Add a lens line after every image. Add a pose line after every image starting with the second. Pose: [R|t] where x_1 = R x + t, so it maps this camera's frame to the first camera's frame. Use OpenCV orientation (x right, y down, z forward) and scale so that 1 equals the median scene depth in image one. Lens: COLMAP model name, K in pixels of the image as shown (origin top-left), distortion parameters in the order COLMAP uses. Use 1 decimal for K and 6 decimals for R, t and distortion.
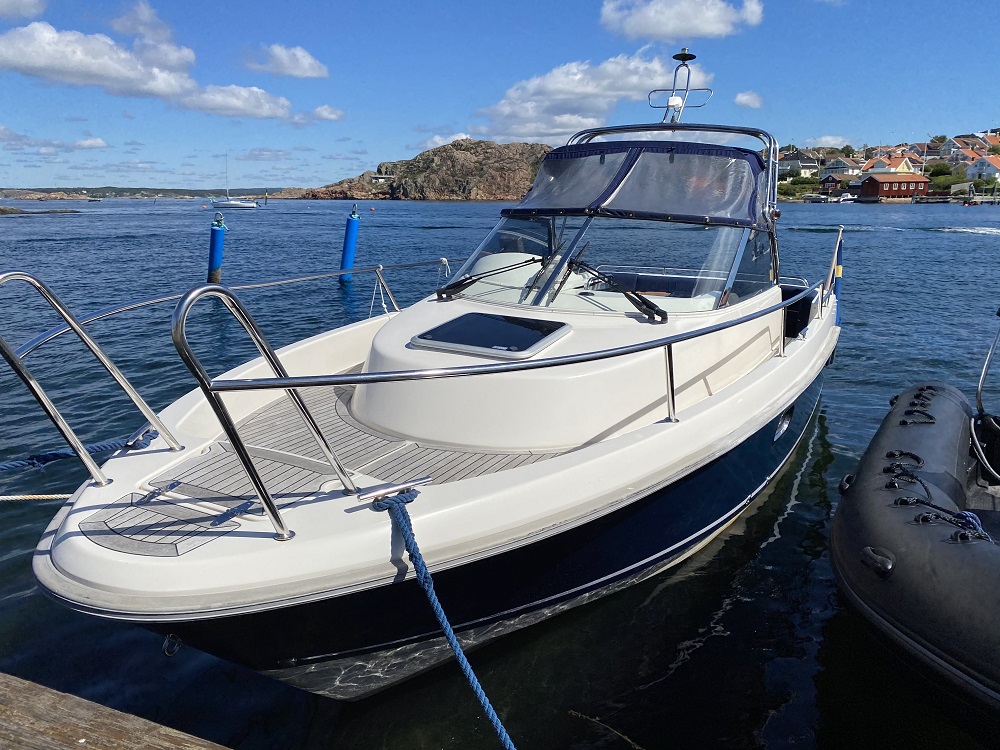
lens RADIAL K [[760.7, 0, 498.8], [0, 760.7, 407.0], [0, 0, 1]] dist [0.027593, -0.005761]
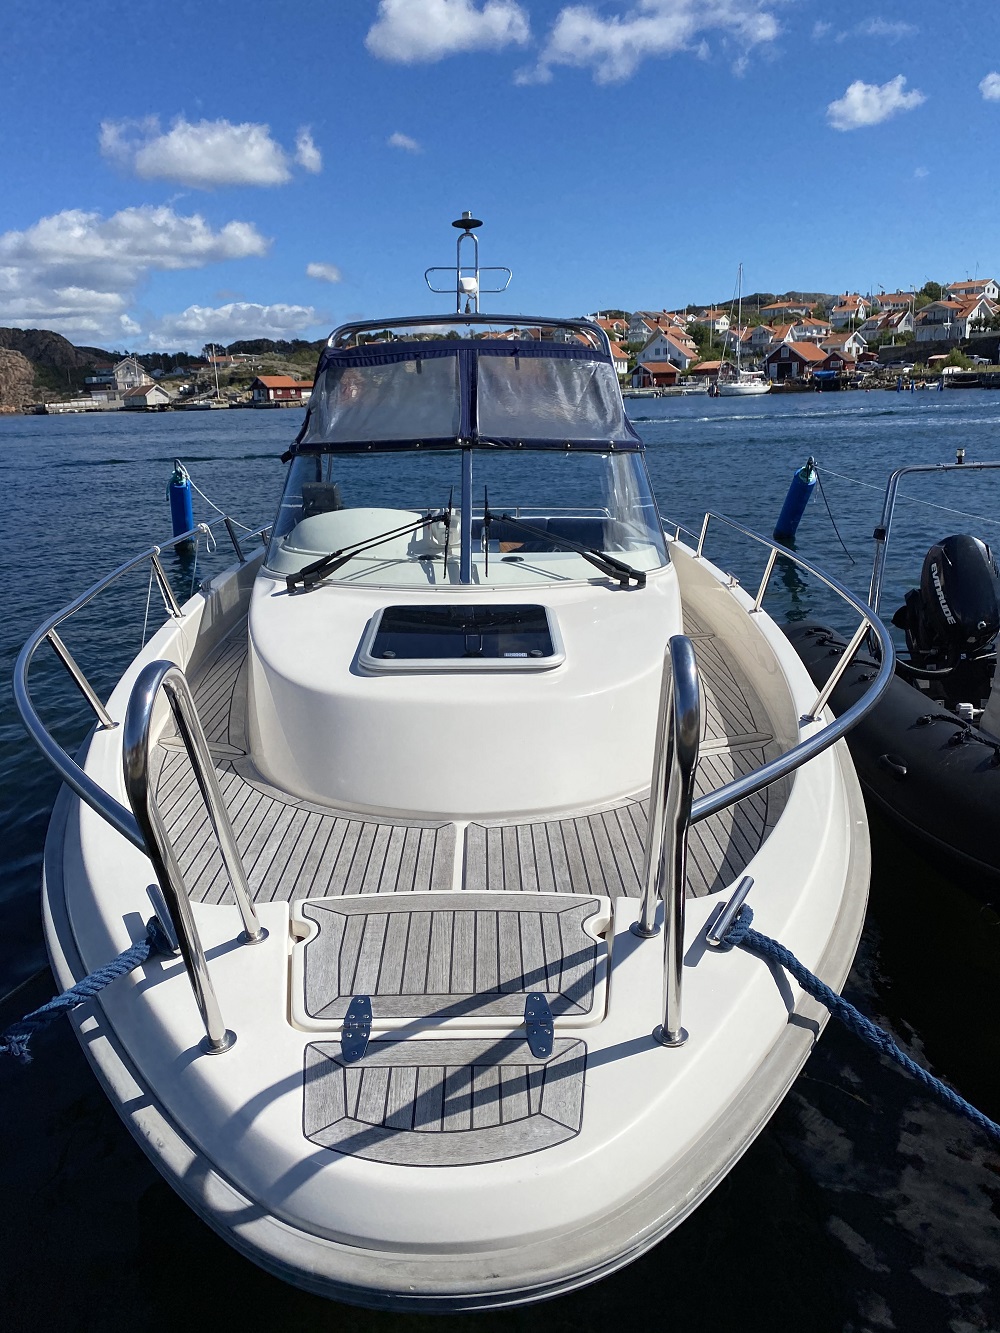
lens RADIAL K [[1031.4, 0, 500.0], [0, 1031.4, 666.5], [0, 0, 1]] dist [0.066829, 0.000430]
pose [[0.893911, -0.151063, 0.422022, -0.274599], [0.159070, 0.987131, 0.016408, -0.058576], [-0.419070, 0.052464, 0.906437, 0.120757]]
